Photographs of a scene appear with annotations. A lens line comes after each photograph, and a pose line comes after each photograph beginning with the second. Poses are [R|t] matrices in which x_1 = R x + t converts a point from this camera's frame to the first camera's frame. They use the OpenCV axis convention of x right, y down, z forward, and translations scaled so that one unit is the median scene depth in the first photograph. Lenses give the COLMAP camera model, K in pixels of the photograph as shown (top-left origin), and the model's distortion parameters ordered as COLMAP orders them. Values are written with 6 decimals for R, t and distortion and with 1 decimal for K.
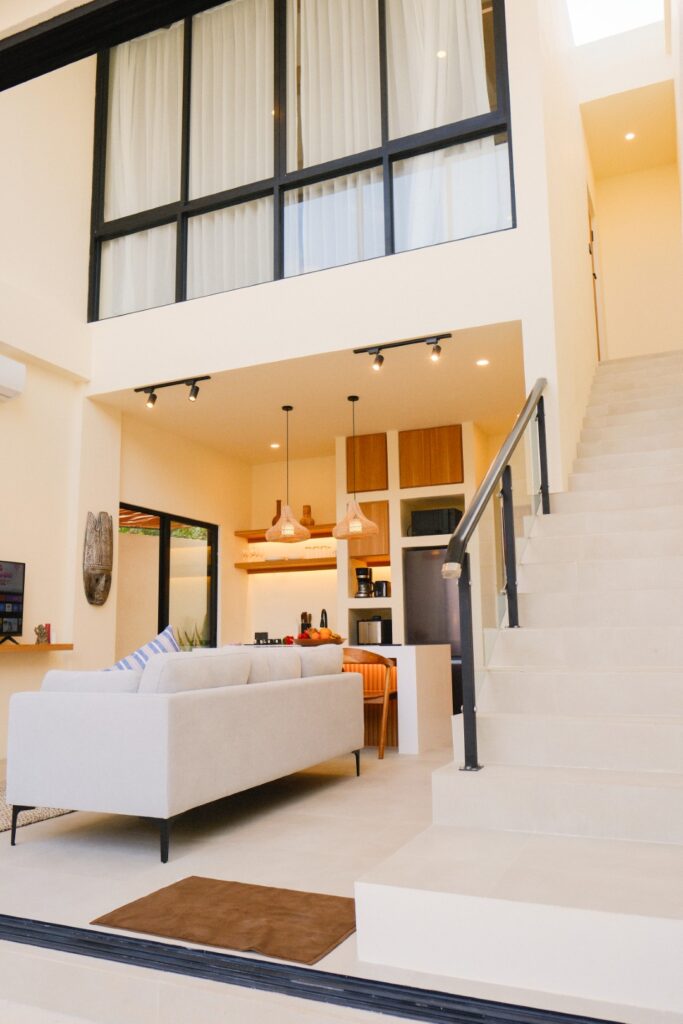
lens RADIAL K [[767.0, 0, 353.8], [0, 767.0, 526.3], [0, 0, 1]] dist [0.000491, 0.000315]
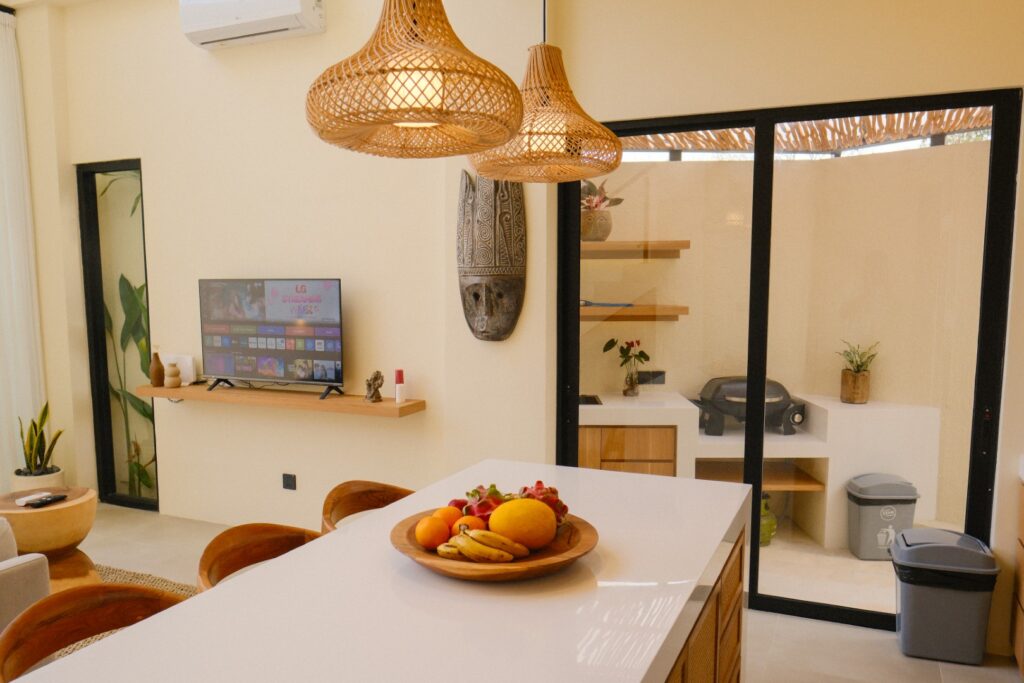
lens RADIAL K [[767.0, 0, 512.6], [0, 767.0, 374.1], [0, 0, 1]] dist [0.000491, 0.000315]
pose [[-0.022176, 0.131639, -0.991050, 0.203339], [0.146161, 0.981069, 0.127043, 0.057524], [0.989012, -0.142036, -0.040997, 1.003198]]
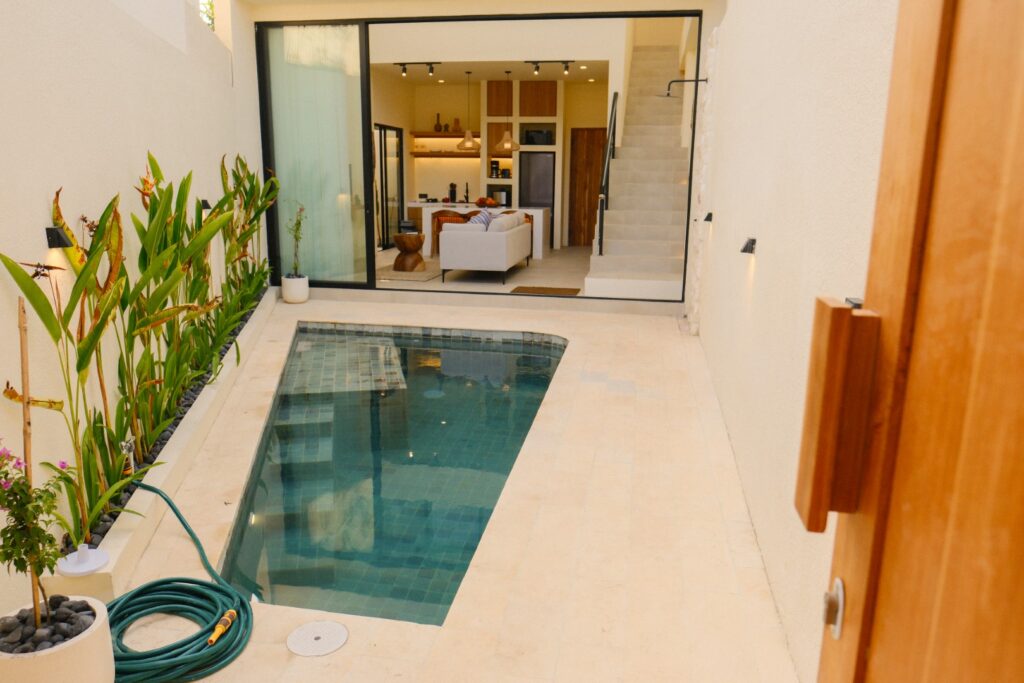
lens RADIAL K [[737.0, 0, 521.7], [0, 737.0, 337.8], [0, 0, 1]] dist [-0.008867, -0.000156]
pose [[0.972298, -0.022781, 0.232630, -0.395558], [-0.061120, 0.935835, 0.347099, -0.187236], [-0.225611, -0.351703, 0.908518, -0.832783]]
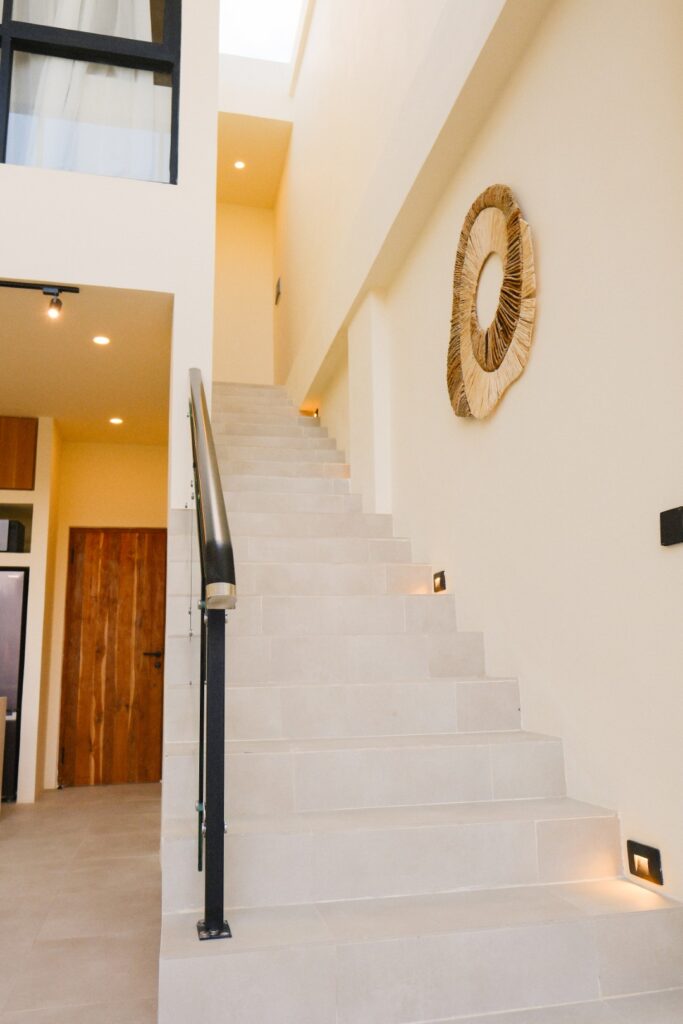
lens RADIAL K [[761.0, 0, 341.4], [0, 761.0, 520.4], [0, 0, 1]] dist [-0.005695, 0.004098]
pose [[0.807613, 0.111465, 0.579082, -0.060351], [-0.077774, 0.993529, -0.082773, 0.016775], [-0.584561, 0.021811, 0.811056, 0.191724]]
